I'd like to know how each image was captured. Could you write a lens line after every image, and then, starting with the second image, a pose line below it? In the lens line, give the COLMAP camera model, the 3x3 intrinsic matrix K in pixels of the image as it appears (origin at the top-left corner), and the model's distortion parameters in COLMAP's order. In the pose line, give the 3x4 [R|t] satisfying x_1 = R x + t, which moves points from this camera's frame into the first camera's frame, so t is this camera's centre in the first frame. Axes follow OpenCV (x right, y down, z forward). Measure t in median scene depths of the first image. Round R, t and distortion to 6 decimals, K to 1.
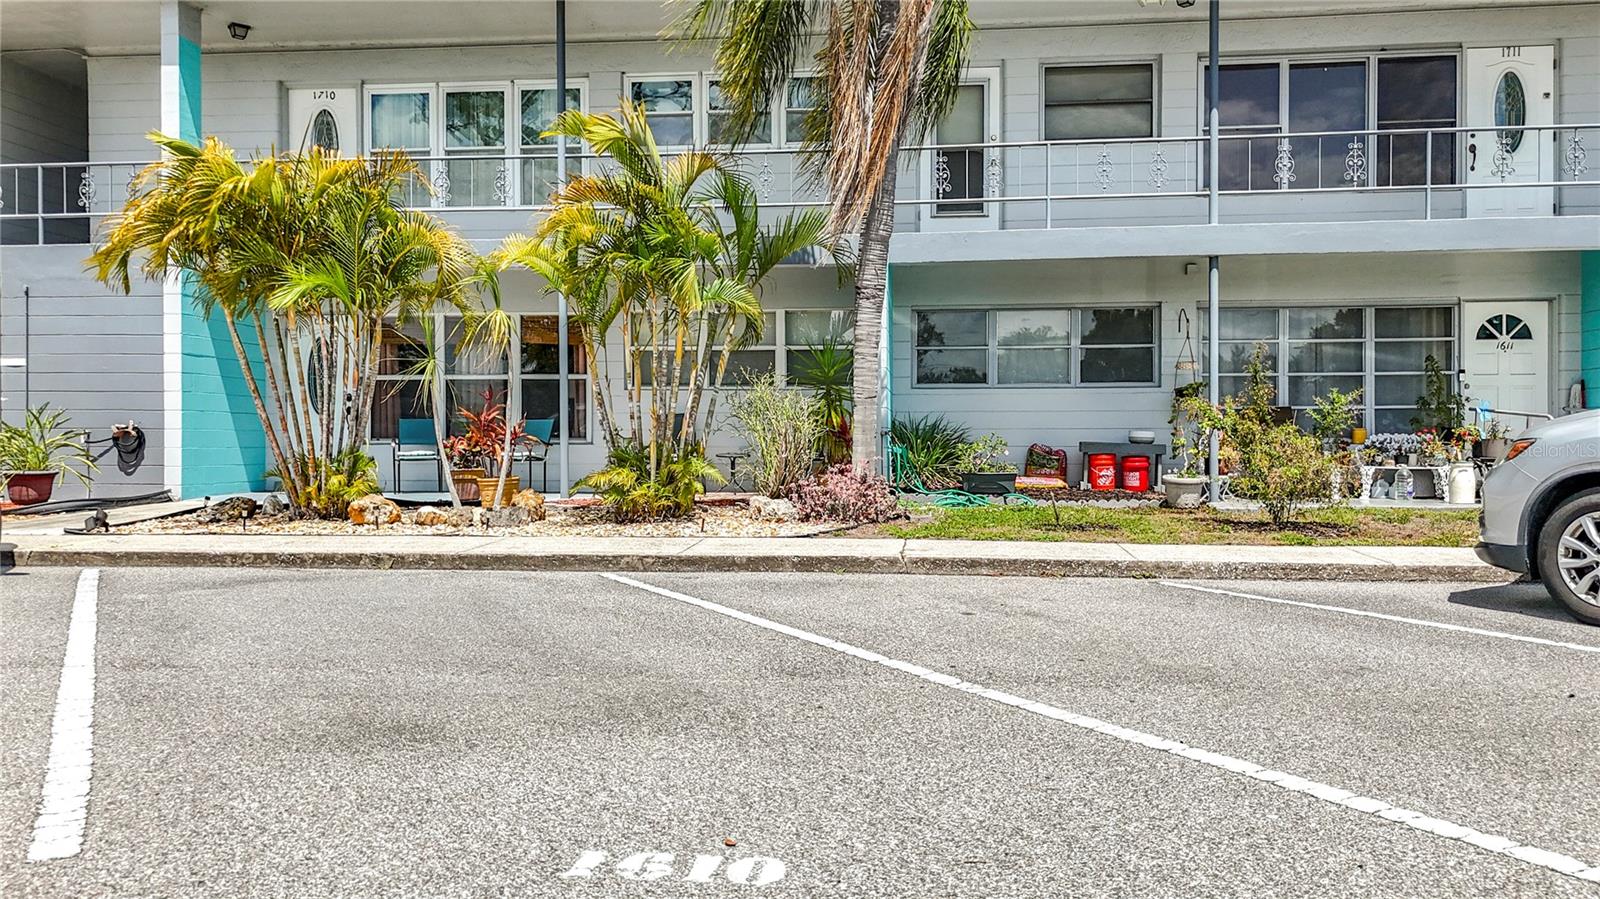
lens RADIAL K [[1146.1, 0, 800.0], [0, 1146.1, 449.5], [0, 0, 1]] dist [0.044183, 0.000407]
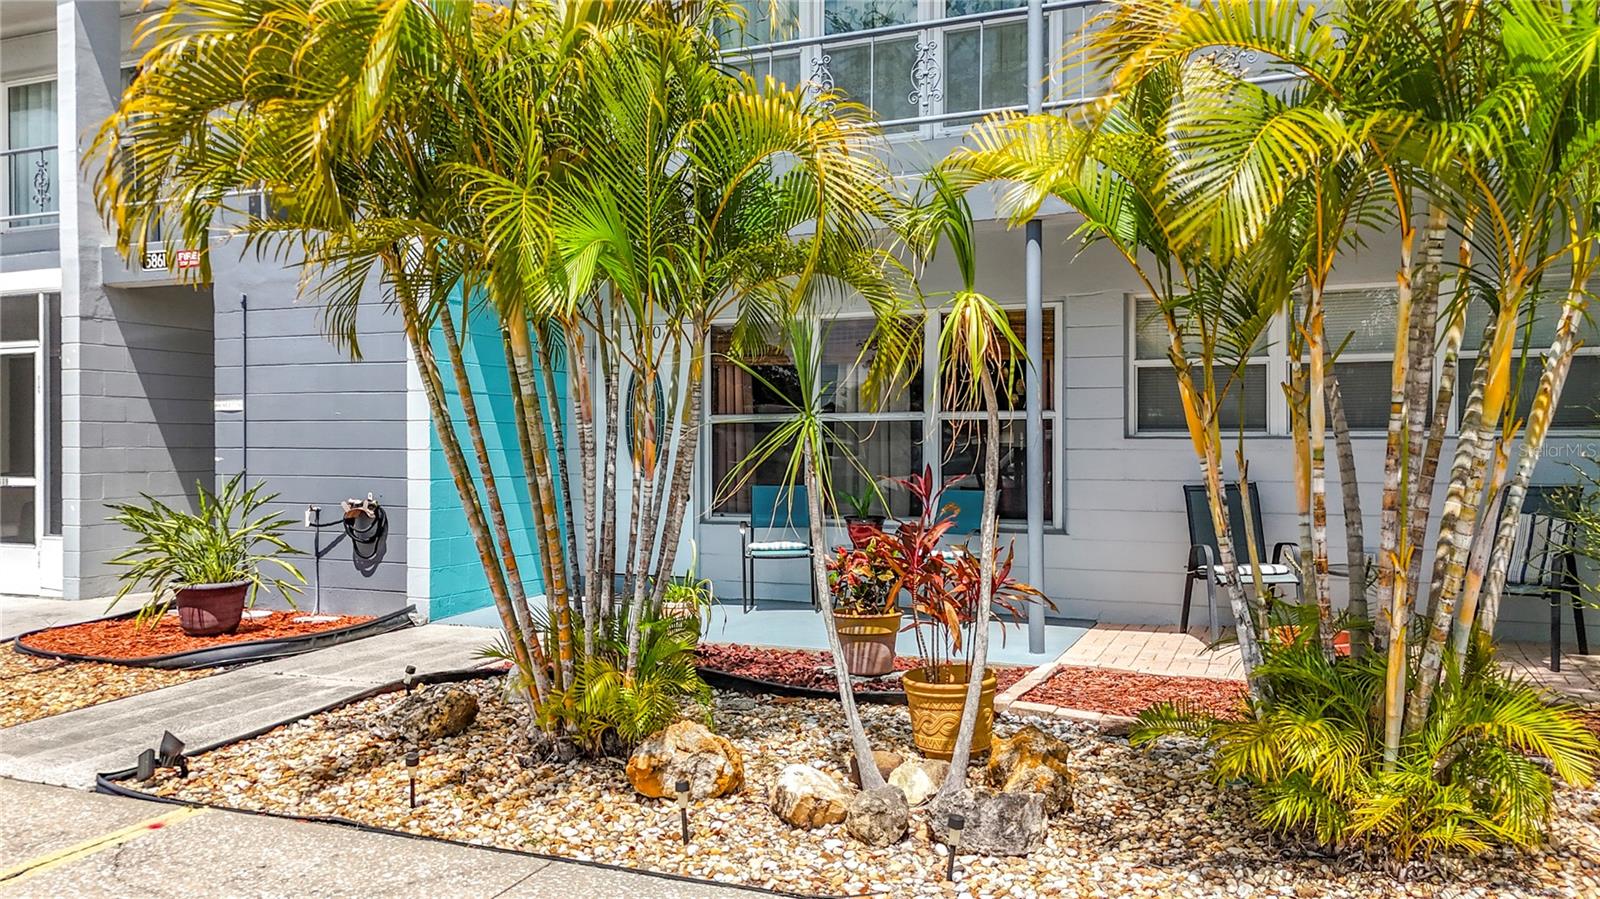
lens RADIAL K [[1146.1, 0, 800.0], [0, 1146.1, 449.5], [0, 0, 1]] dist [0.044183, 0.000407]
pose [[0.954032, 0.004782, -0.299665, -0.153009], [-0.005046, 0.999987, -0.000107, -0.051673], [0.299661, 0.001614, 0.954044, 0.462691]]
